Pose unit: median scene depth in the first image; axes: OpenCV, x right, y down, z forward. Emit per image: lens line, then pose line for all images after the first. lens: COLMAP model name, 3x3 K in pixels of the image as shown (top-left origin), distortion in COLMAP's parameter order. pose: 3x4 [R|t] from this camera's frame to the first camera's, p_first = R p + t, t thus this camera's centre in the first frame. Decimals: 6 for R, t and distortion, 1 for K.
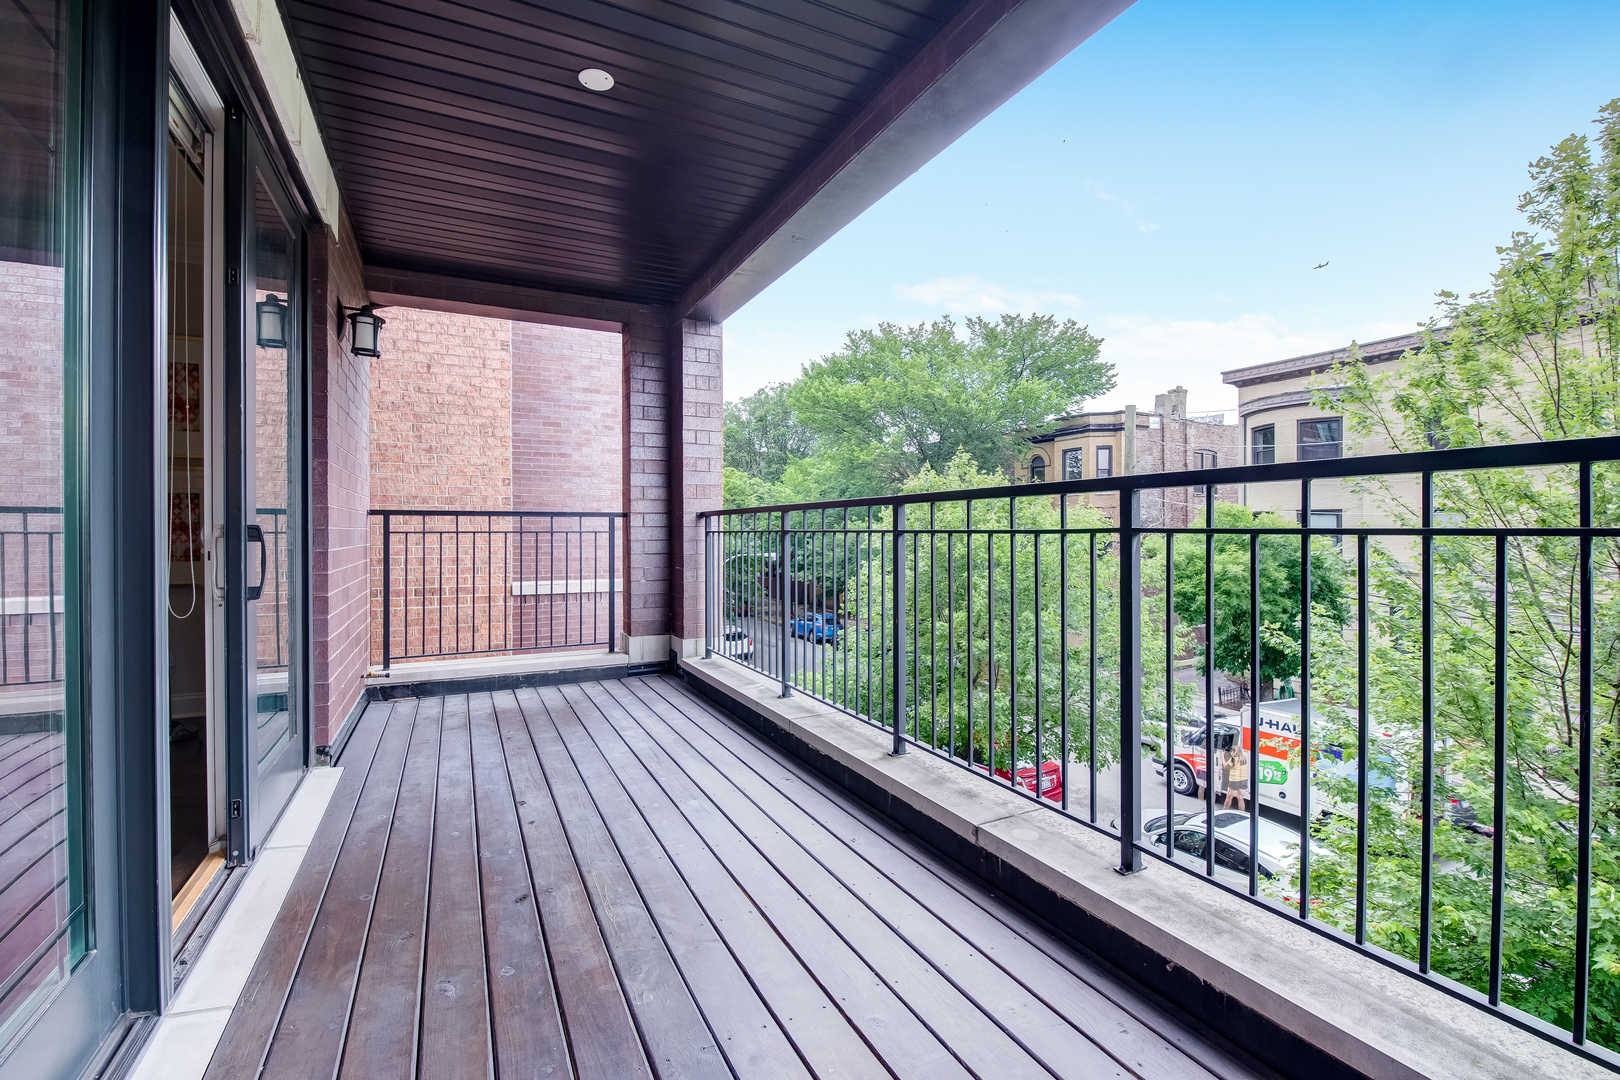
lens RADIAL K [[708.9, 0, 803.0], [0, 708.9, 533.7], [0, 0, 1]] dist [-0.007587, -0.005830]
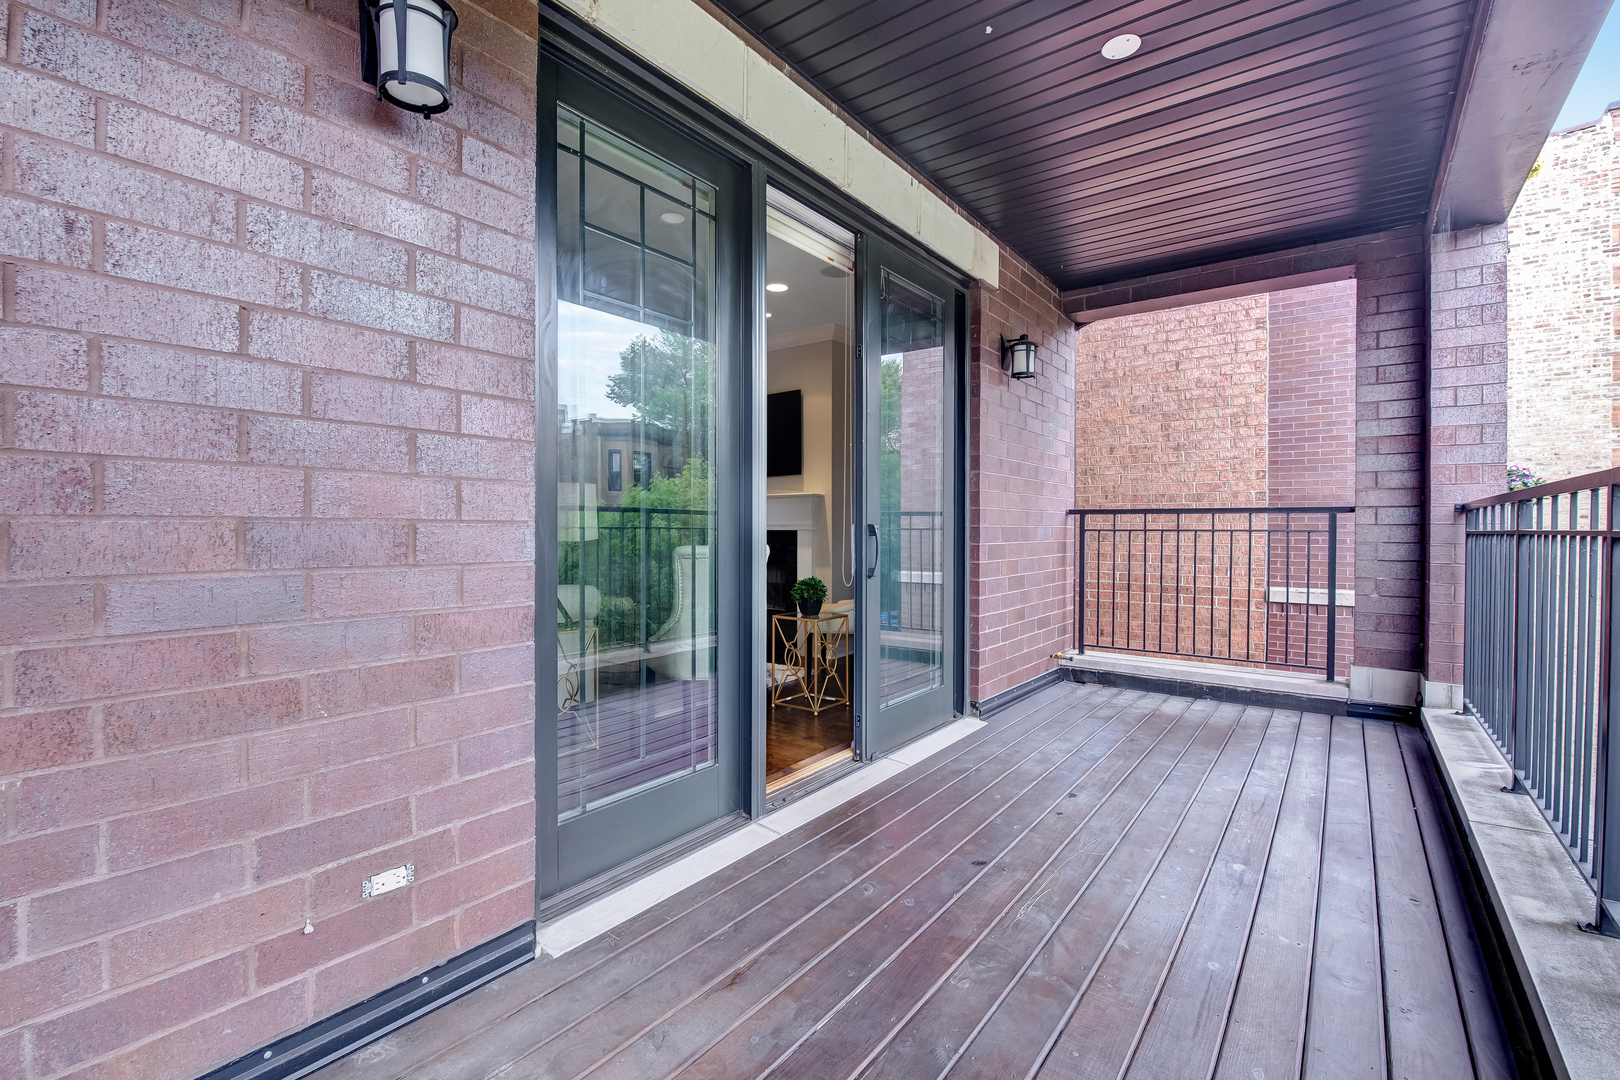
lens RADIAL K [[708.9, 0, 788.0], [0, 708.9, 536.3], [0, 0, 1]] dist [-0.007587, -0.005830]
pose [[0.430813, 0.013876, -0.902334, 0.198456], [-0.007329, 0.999903, 0.011878, -0.001701], [0.902411, 0.001496, 0.430873, 0.109071]]
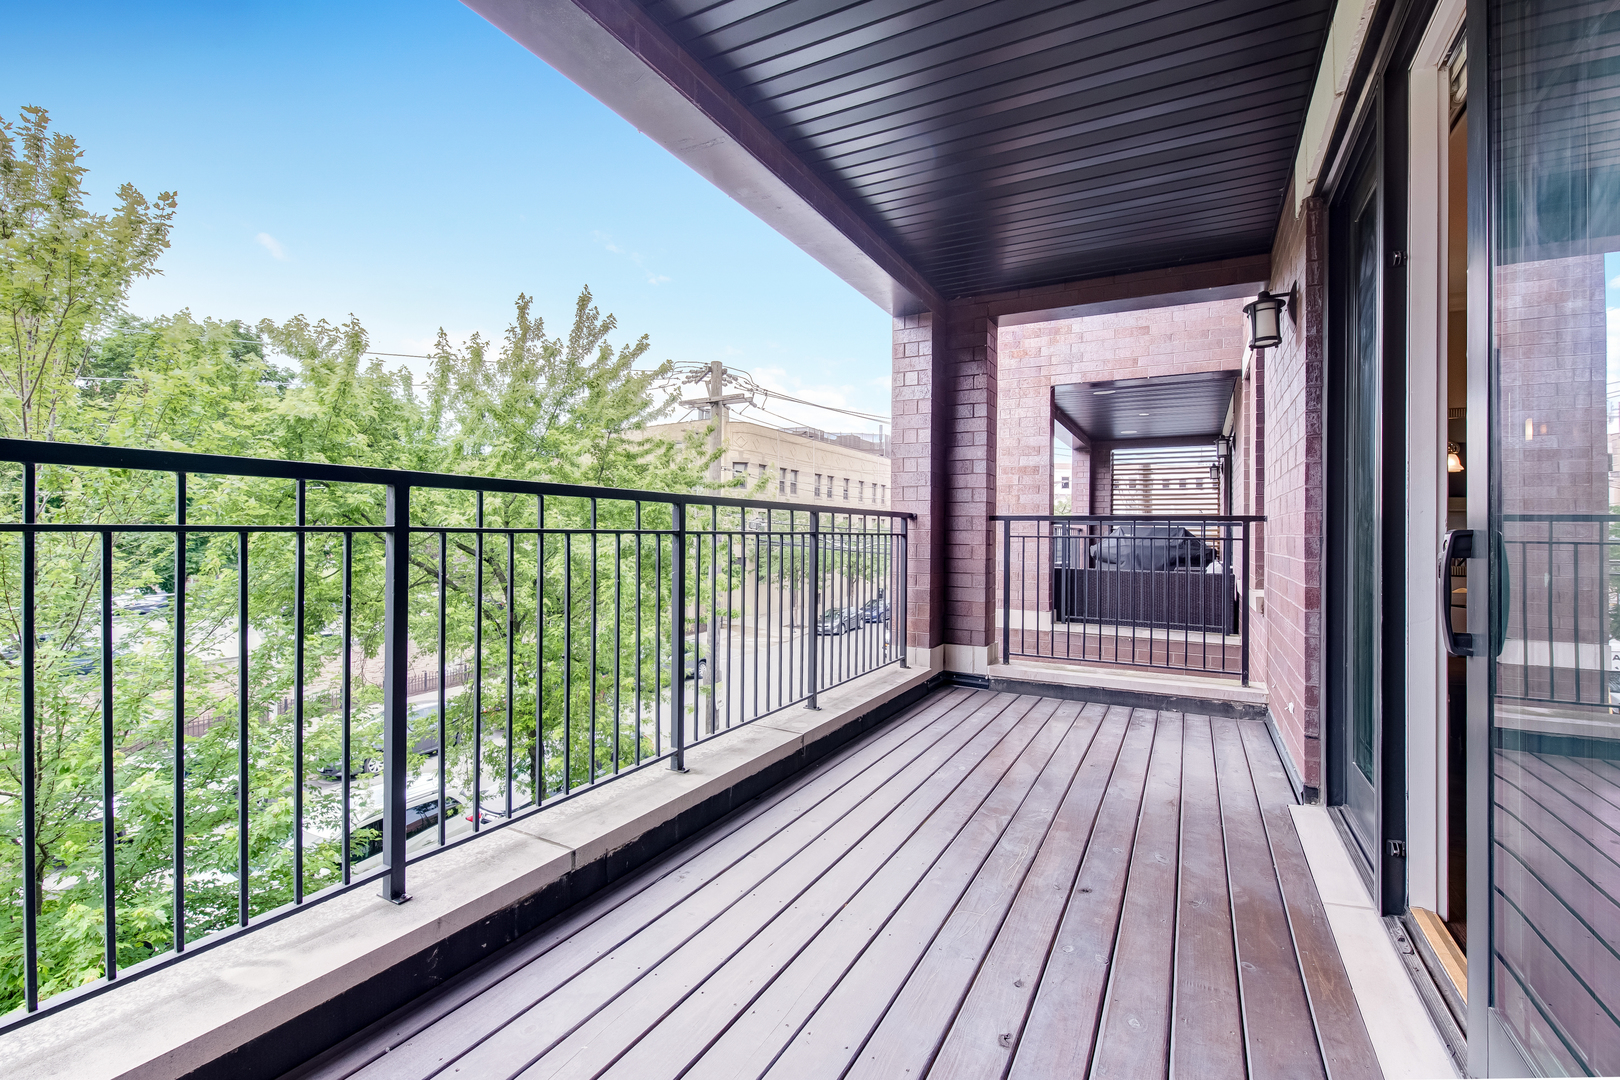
lens RADIAL K [[708.9, 0, 807.5], [0, 708.9, 533.0], [0, 0, 1]] dist [-0.007587, -0.005830]
pose [[-0.578127, -0.004115, 0.815936, -0.426013], [-0.005813, 0.999983, 0.000924, -0.003355], [-0.815926, -0.004209, -0.578141, 0.818366]]
